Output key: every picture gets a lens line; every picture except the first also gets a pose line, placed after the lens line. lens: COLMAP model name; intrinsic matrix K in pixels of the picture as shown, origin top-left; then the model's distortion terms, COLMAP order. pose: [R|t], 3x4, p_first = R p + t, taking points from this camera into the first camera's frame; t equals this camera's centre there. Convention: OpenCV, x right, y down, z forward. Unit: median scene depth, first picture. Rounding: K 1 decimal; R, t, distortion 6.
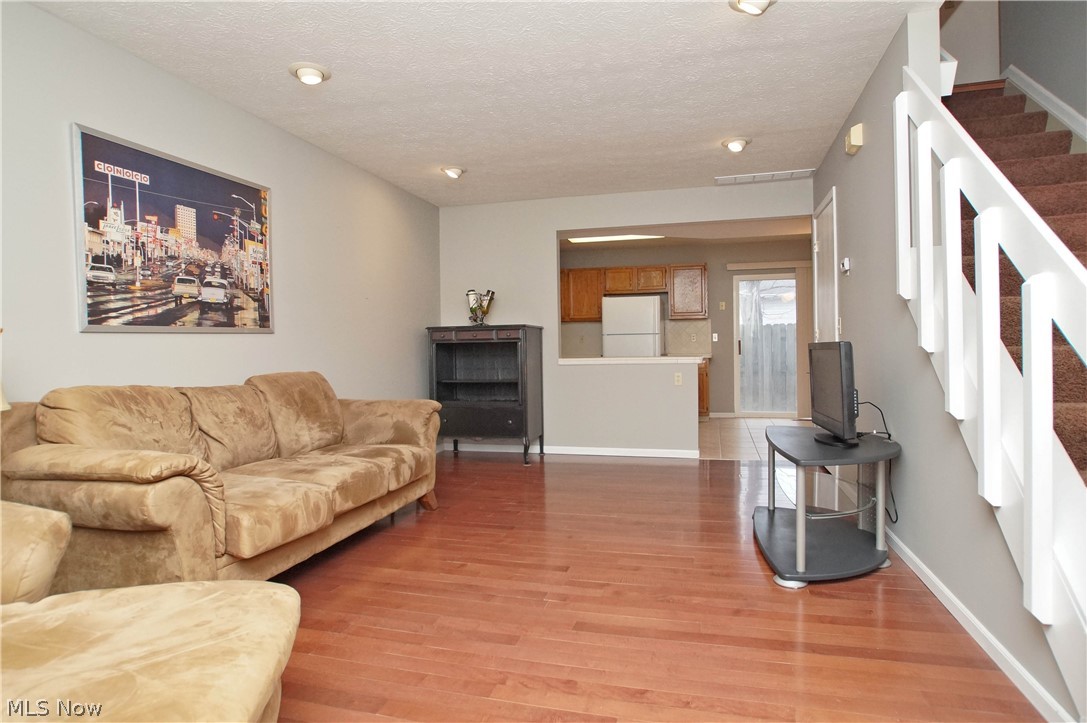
lens RADIAL K [[590.3, 0, 553.4], [0, 590.3, 362.6], [0, 0, 1]] dist [-0.071832, 0.042831]
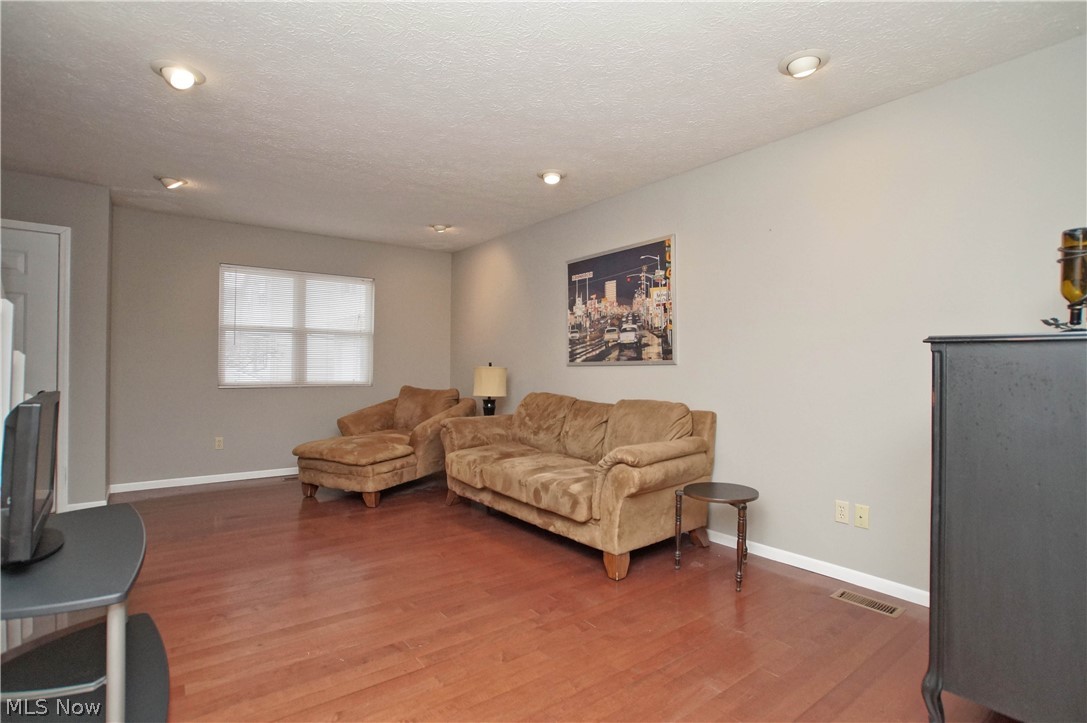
lens RADIAL K [[525.3, 0, 549.5], [0, 525.3, 361.5], [0, 0, 1]] dist [-0.068945, 0.030507]
pose [[-0.602212, 0.007436, -0.798301, 0.513891], [-0.016554, 0.999625, 0.021799, -0.084295], [0.798164, 0.026343, -0.601863, 1.603246]]
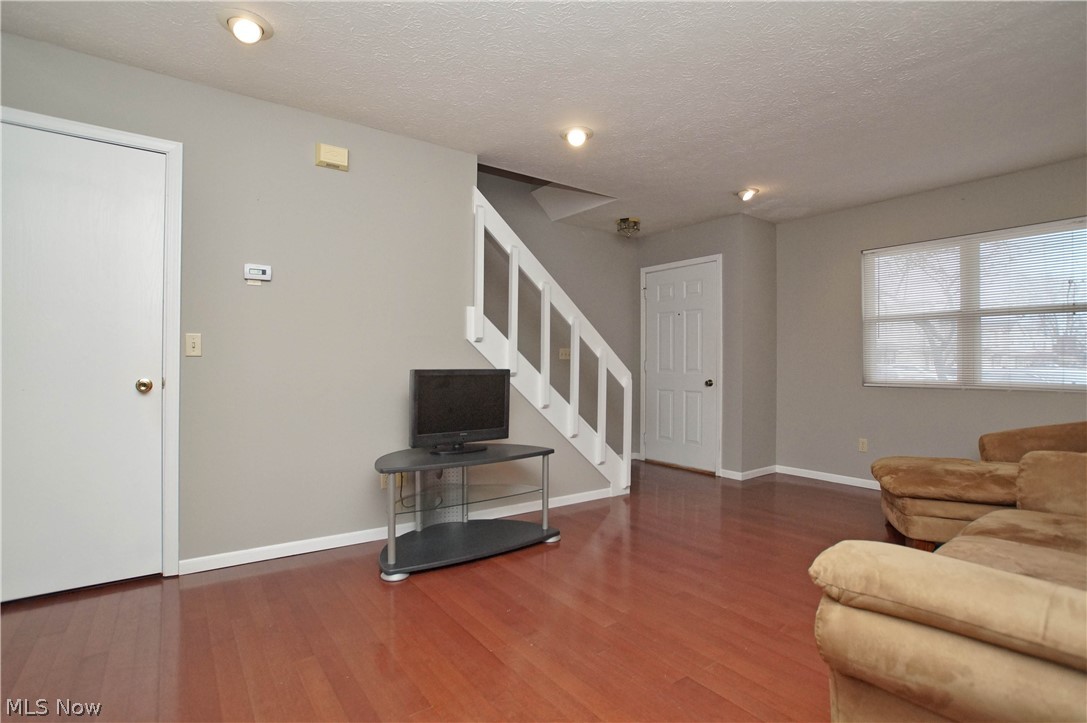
lens RADIAL K [[525.3, 0, 549.5], [0, 525.3, 361.5], [0, 0, 1]] dist [-0.068945, 0.030507]
pose [[-0.789182, 0.014012, 0.614000, -0.290745], [0.019454, 0.999808, 0.002188, -0.042182], [-0.613852, 0.013671, -0.789303, 1.552131]]
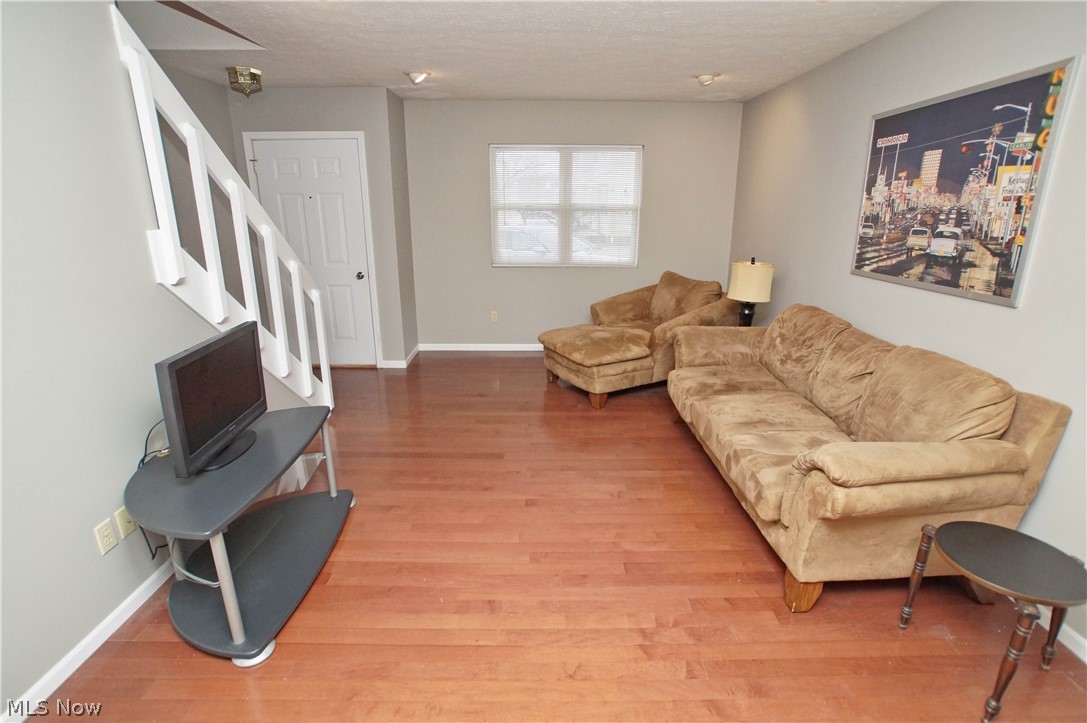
lens RADIAL K [[525.3, 0, 549.5], [0, 525.3, 361.5], [0, 0, 1]] dist [-0.068945, 0.030507]
pose [[-0.960745, 0.091635, -0.261864, 0.189490], [0.004165, 0.948536, 0.316641, -0.198047], [0.277403, 0.303121, -0.911683, 1.583485]]
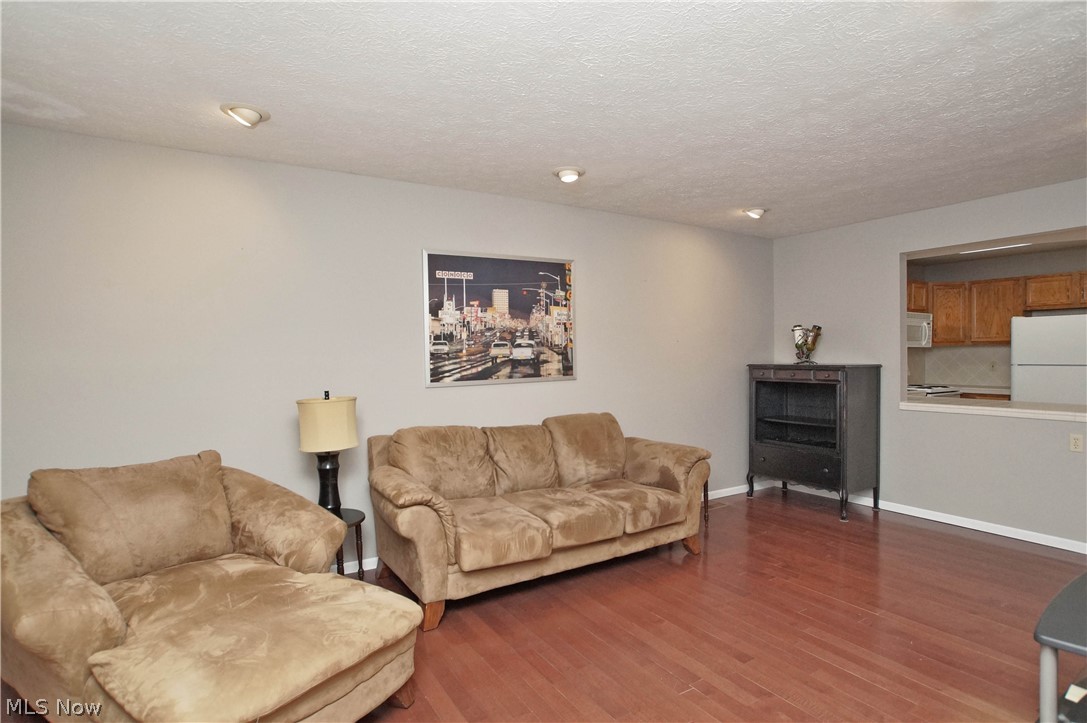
lens RADIAL K [[574.8, 0, 556.2], [0, 574.8, 363.3], [0, 0, 1]] dist [-0.079507, 0.044798]
pose [[0.735921, 0.021069, -0.676740, 0.339968], [-0.019621, 0.999760, 0.009789, -0.108964], [0.676783, 0.006074, 0.736157, 0.103718]]
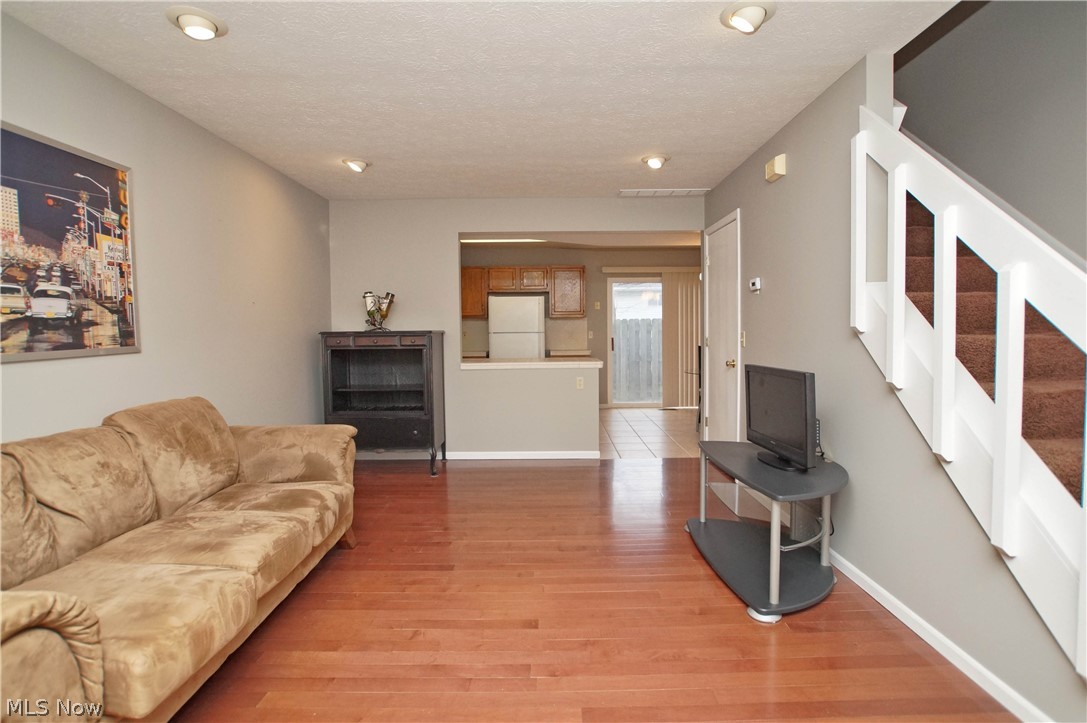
lens RADIAL K [[531.6, 0, 549.9], [0, 531.6, 357.7], [0, 0, 1]] dist [-0.054970, 0.026698]
pose [[0.964832, -0.007719, 0.262752, -0.142724], [0.000673, 0.999638, 0.026895, -0.070406], [-0.262865, -0.025772, 0.964488, 0.187254]]
